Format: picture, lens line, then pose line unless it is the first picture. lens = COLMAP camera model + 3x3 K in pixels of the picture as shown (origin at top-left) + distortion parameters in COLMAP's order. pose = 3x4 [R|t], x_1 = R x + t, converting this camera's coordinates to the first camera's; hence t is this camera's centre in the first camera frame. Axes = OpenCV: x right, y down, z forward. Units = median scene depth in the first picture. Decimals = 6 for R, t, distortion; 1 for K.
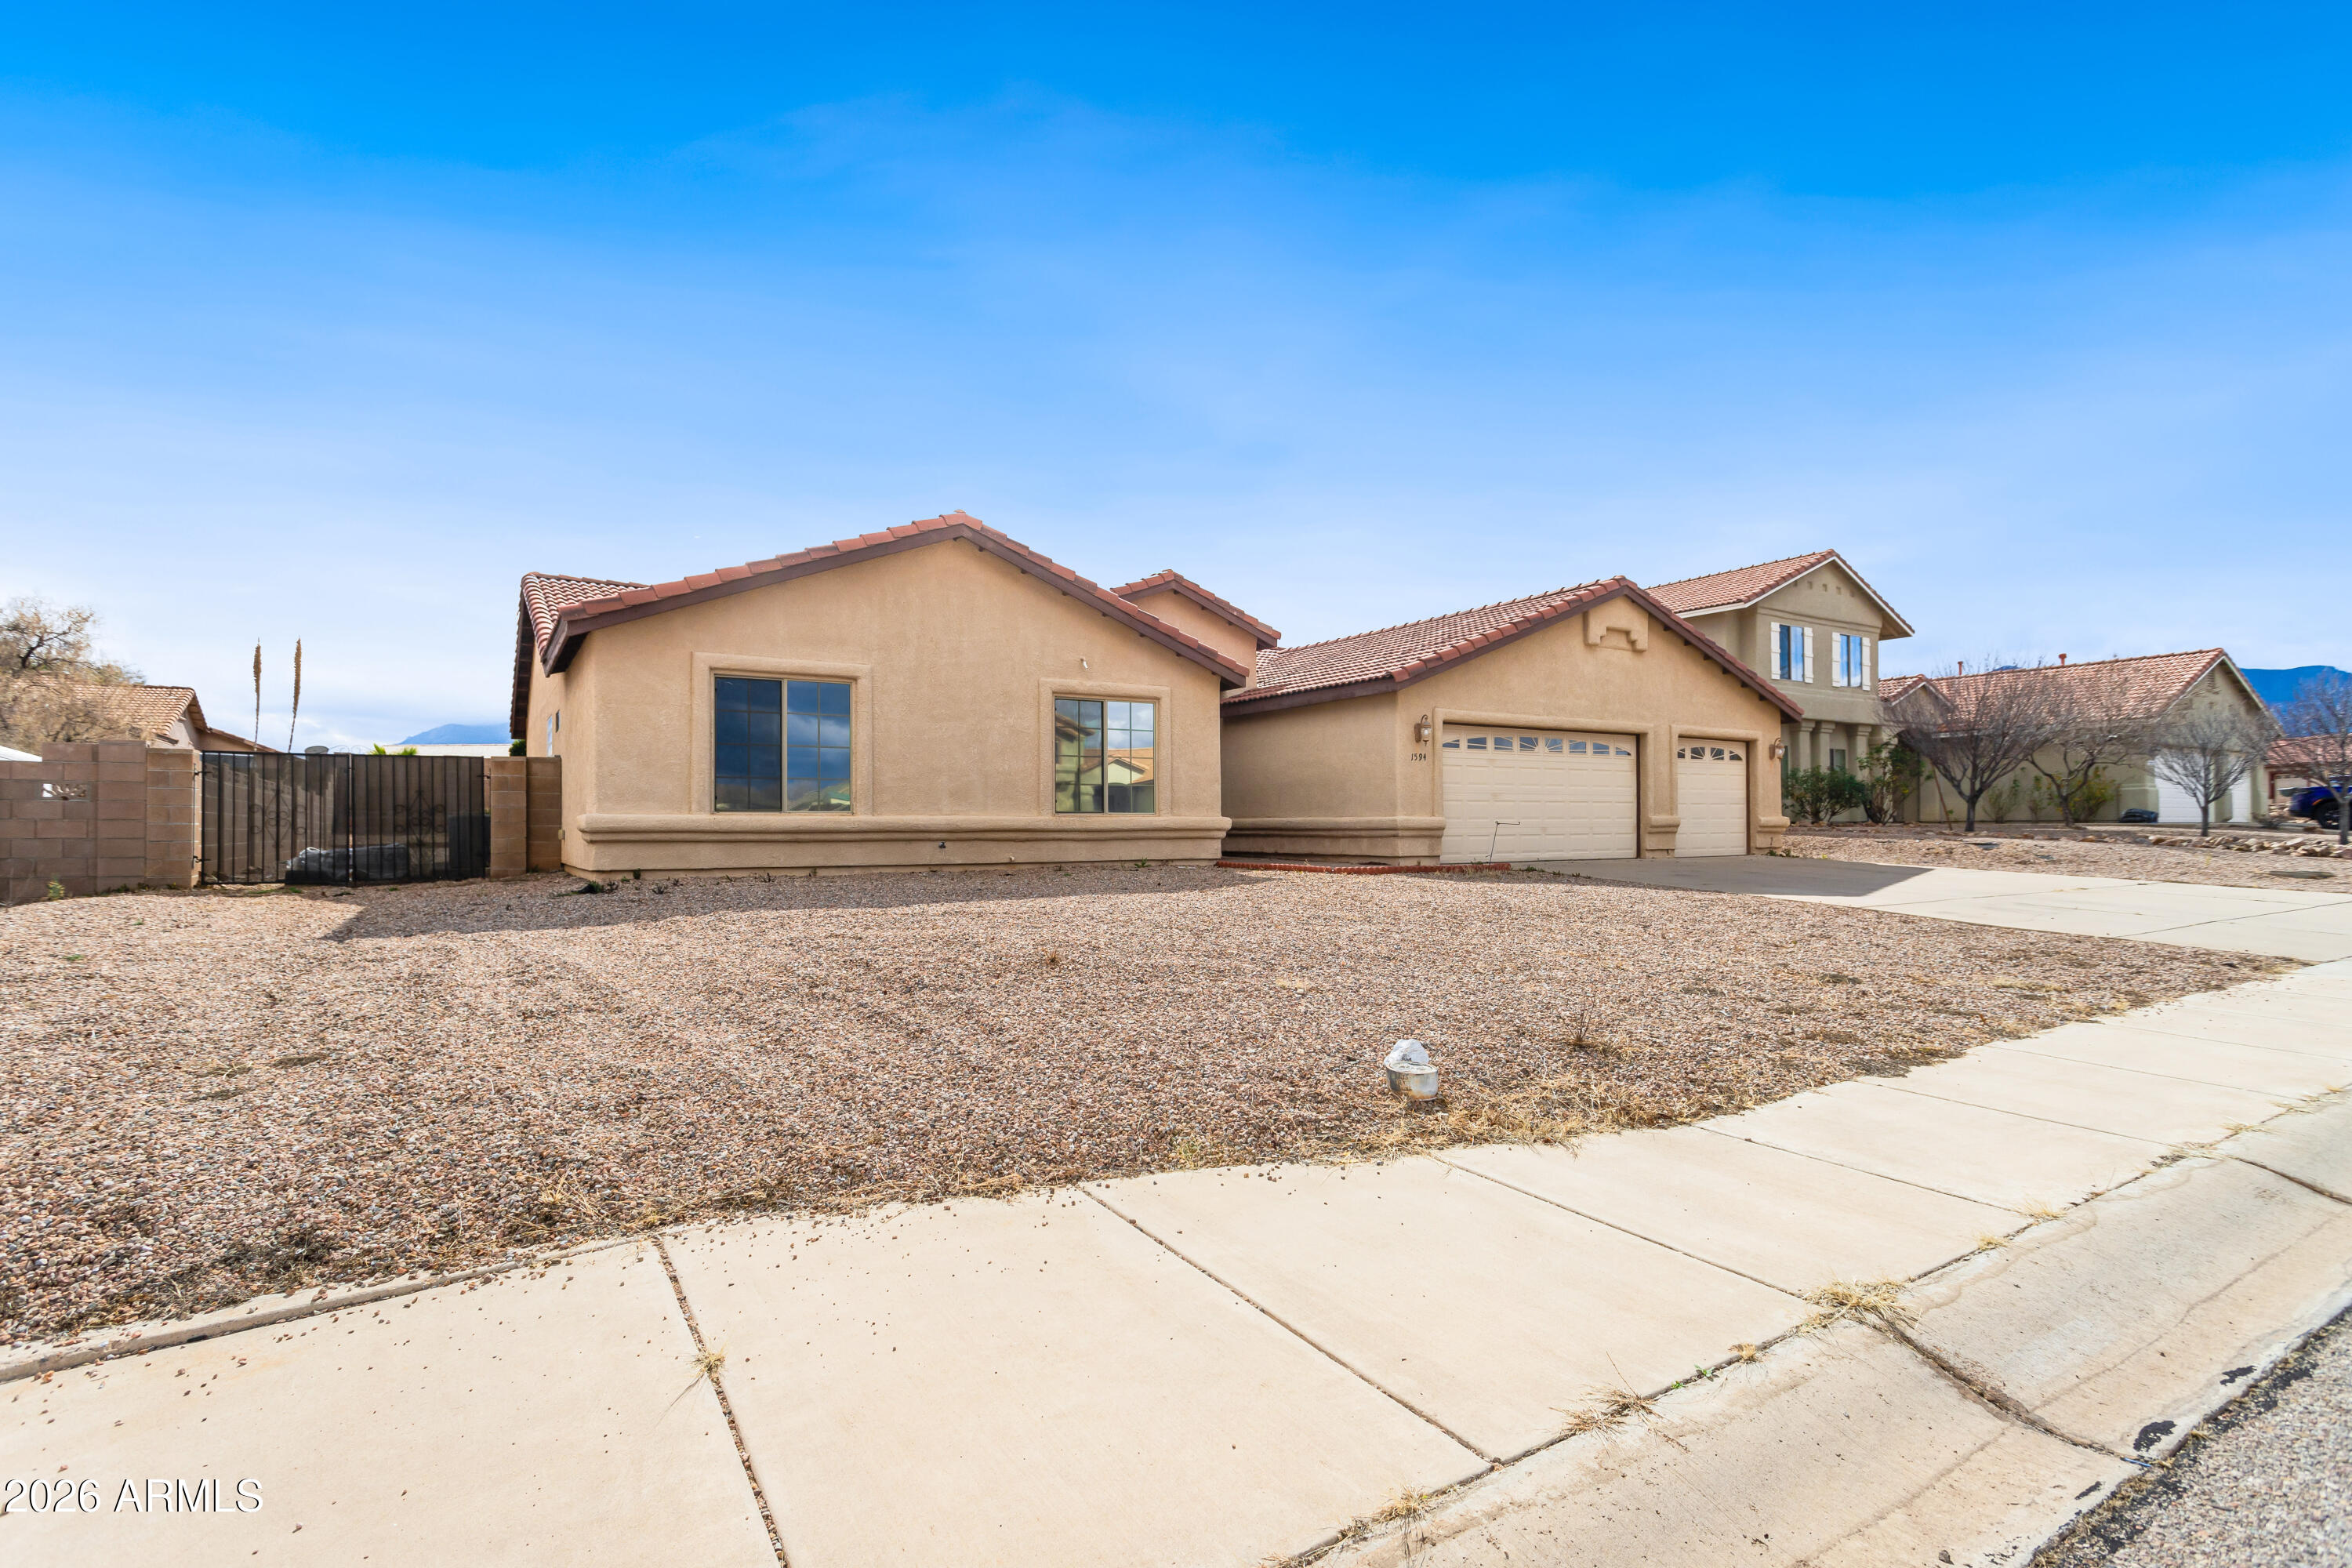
lens RADIAL K [[1149.3, 0, 1169.5], [0, 1149.3, 772.9], [0, 0, 1]] dist [0.021520, -0.000764]
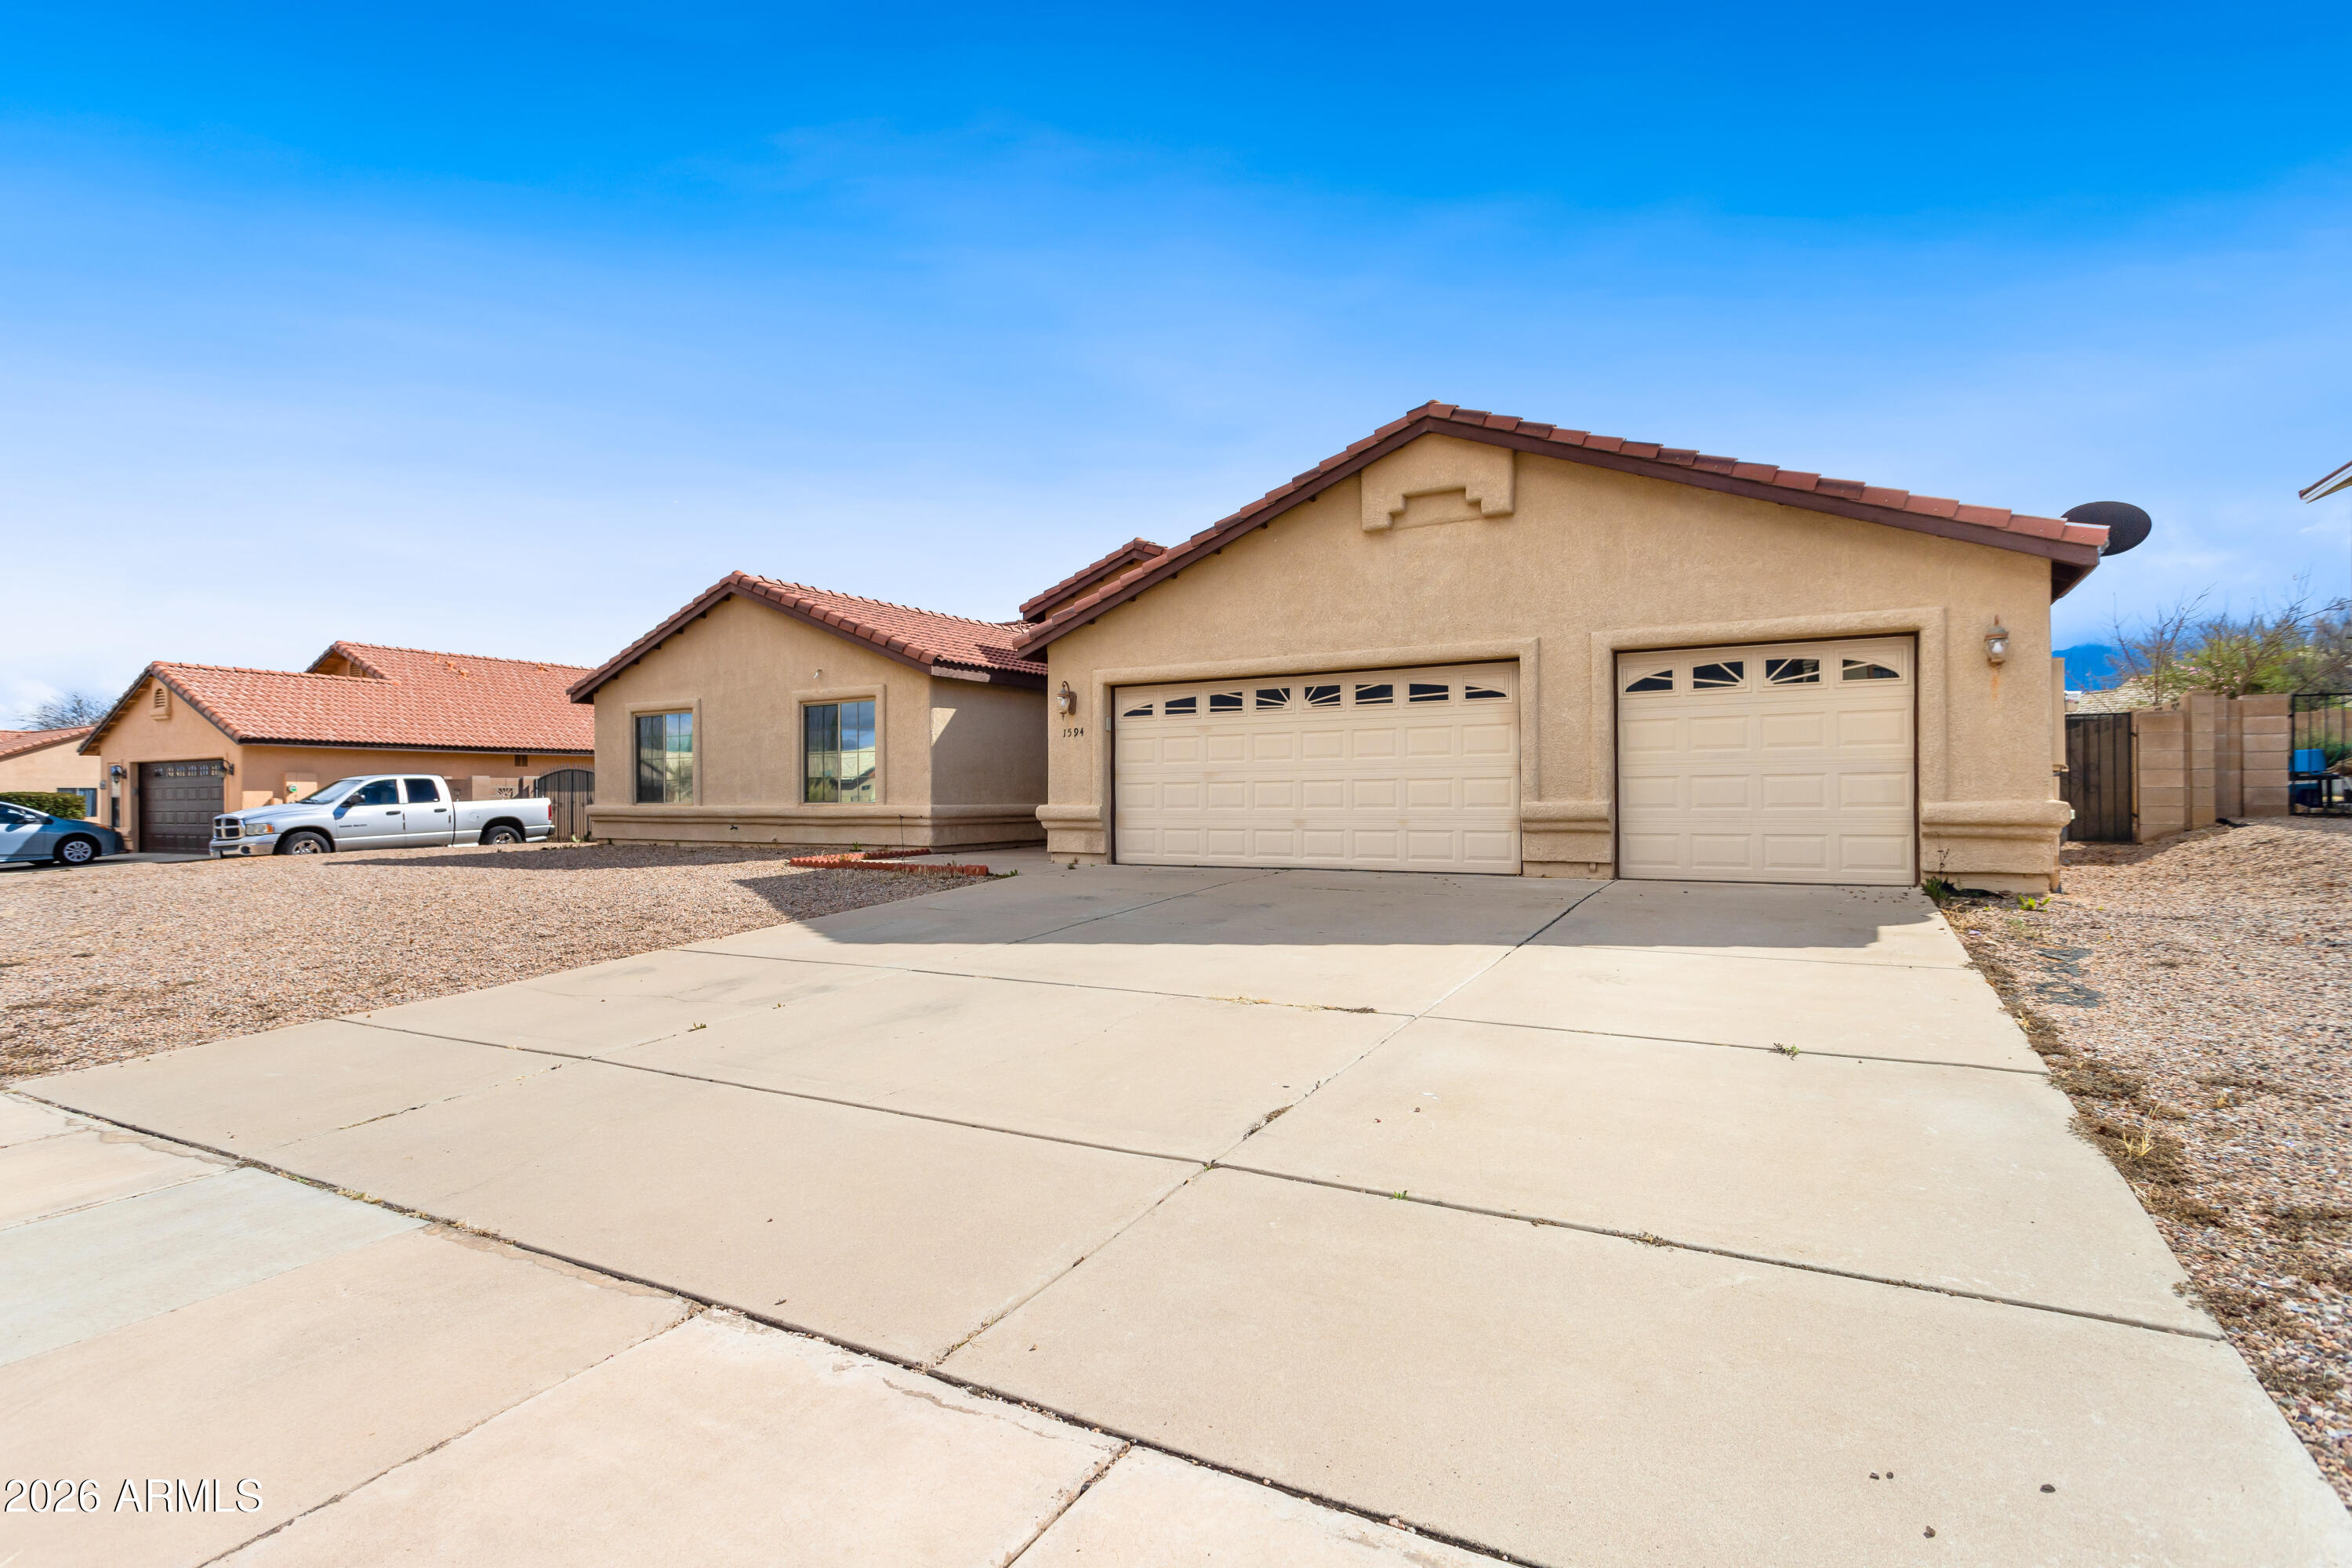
lens RADIAL K [[1149.3, 0, 1169.5], [0, 1149.3, 772.9], [0, 0, 1]] dist [0.021520, -0.000764]
pose [[0.452213, -0.026722, -0.891509, 0.927808], [0.036541, 0.999267, -0.011416, 0.025723], [0.891161, -0.027414, 0.452858, 0.651590]]
